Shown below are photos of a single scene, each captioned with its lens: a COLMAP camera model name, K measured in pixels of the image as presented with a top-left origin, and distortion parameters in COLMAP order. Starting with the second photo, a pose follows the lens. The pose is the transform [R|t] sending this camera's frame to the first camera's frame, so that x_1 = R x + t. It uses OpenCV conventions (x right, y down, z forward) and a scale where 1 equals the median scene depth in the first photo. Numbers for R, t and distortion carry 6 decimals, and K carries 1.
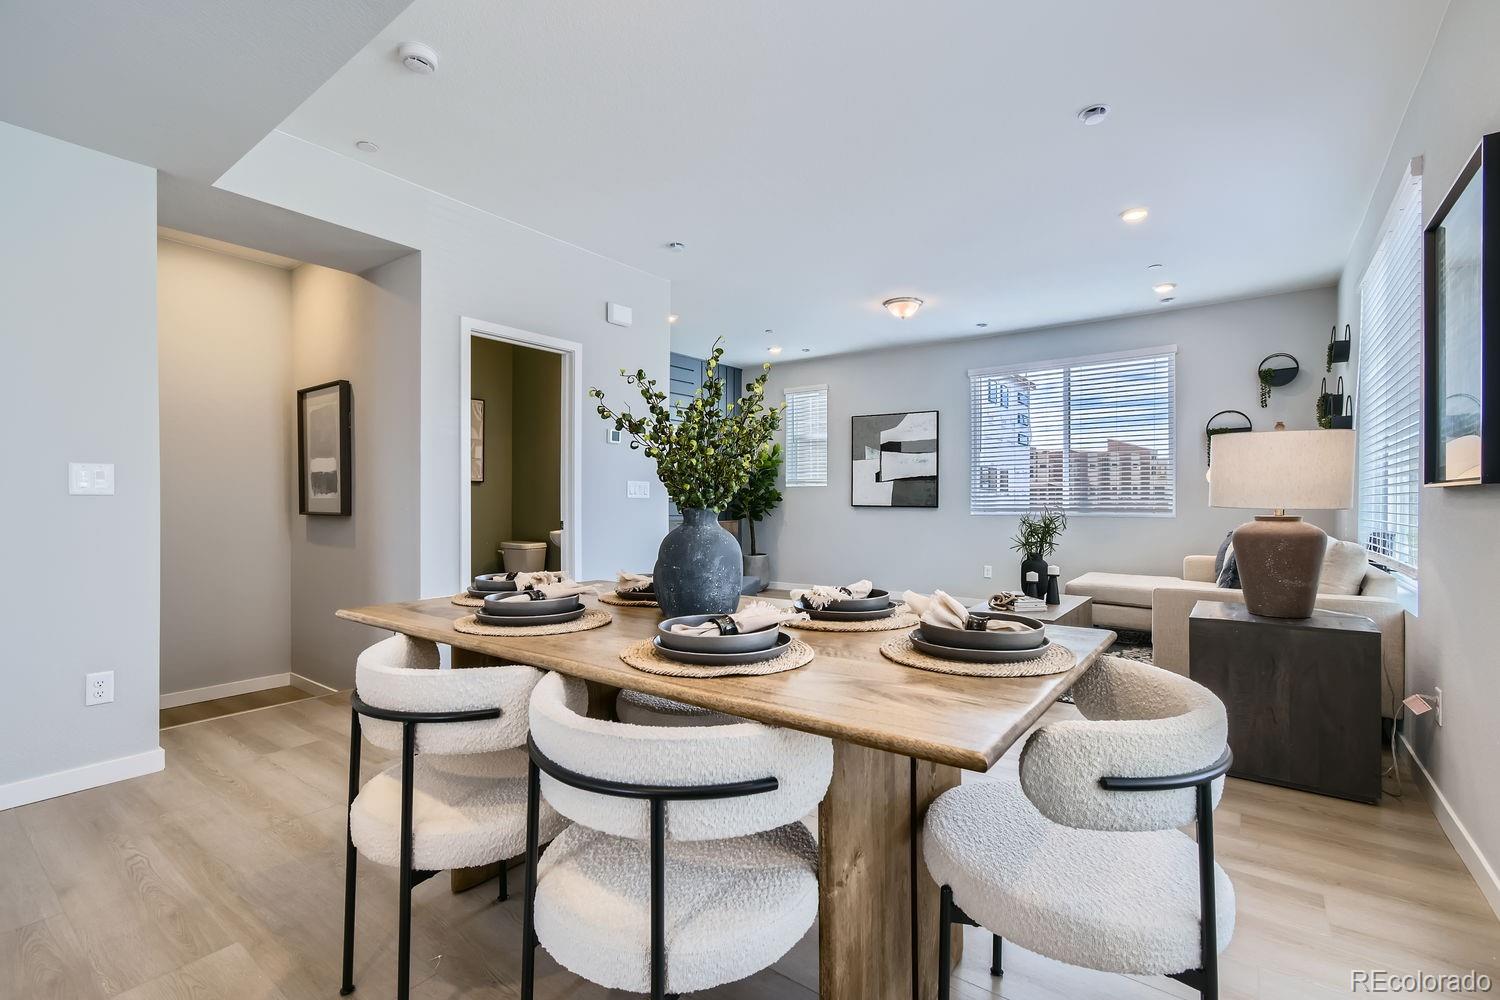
lens RADIAL K [[669.0, 0, 739.0], [0, 669.0, 503.1], [0, 0, 1]] dist [0.004335, -0.000069]
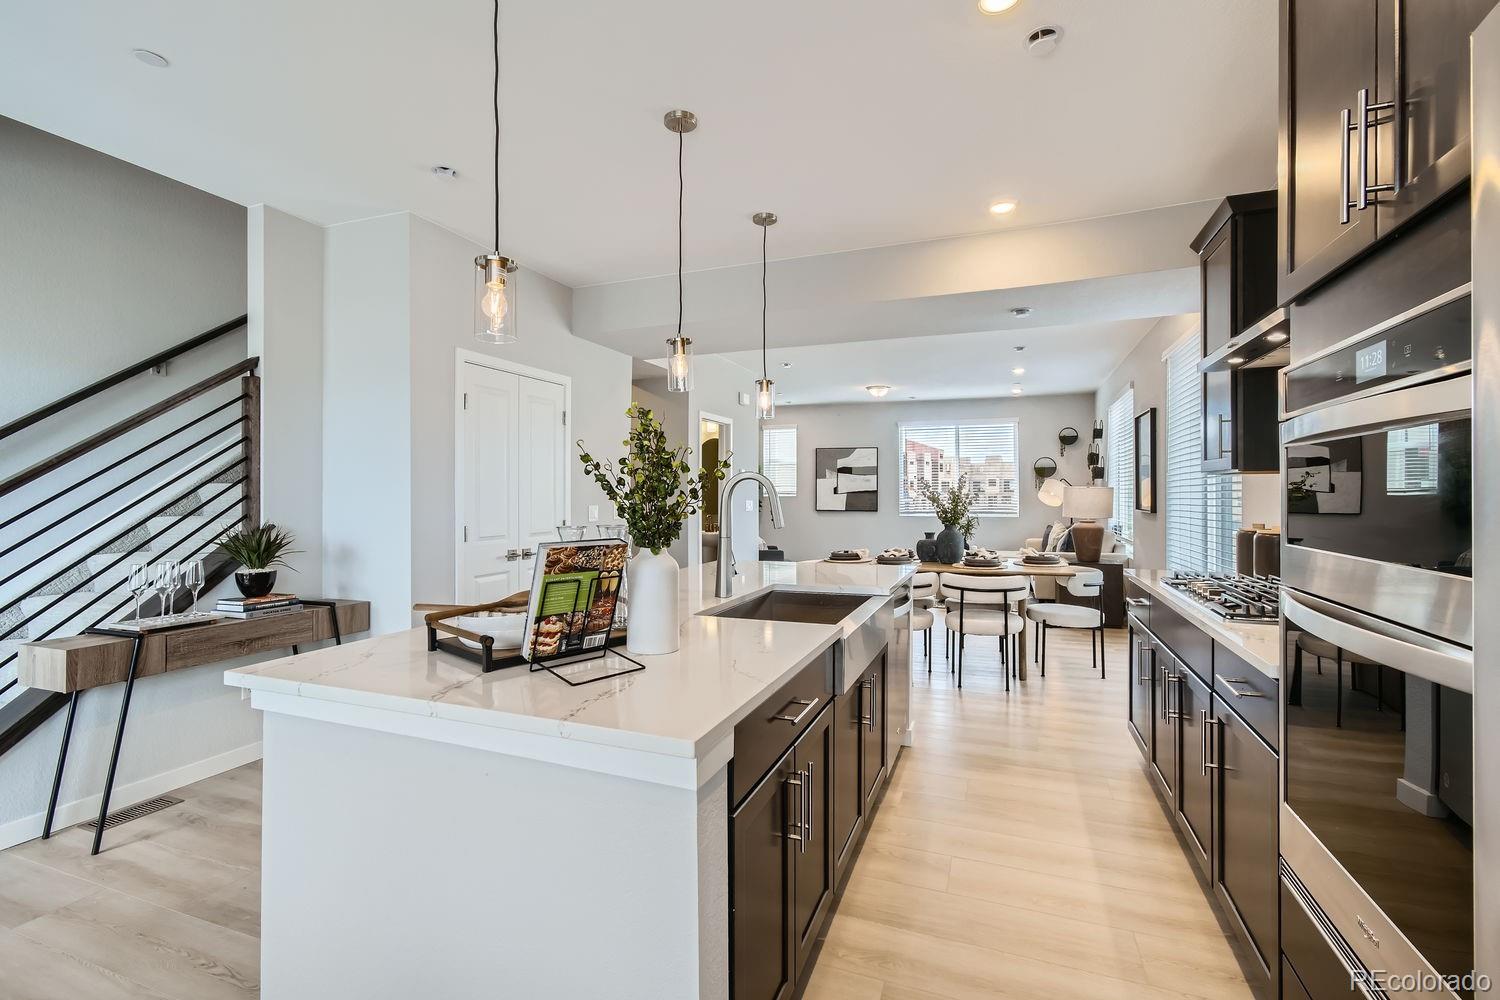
lens RADIAL K [[669.0, 0, 757.3], [0, 669.0, 495.9], [0, 0, 1]] dist [0.004335, -0.000069]
pose [[0.957596, -0.005150, 0.288070, -0.403932], [0.005564, 0.999984, -0.000620, -0.028854], [-0.288062, 0.002196, 0.957609, -0.381063]]
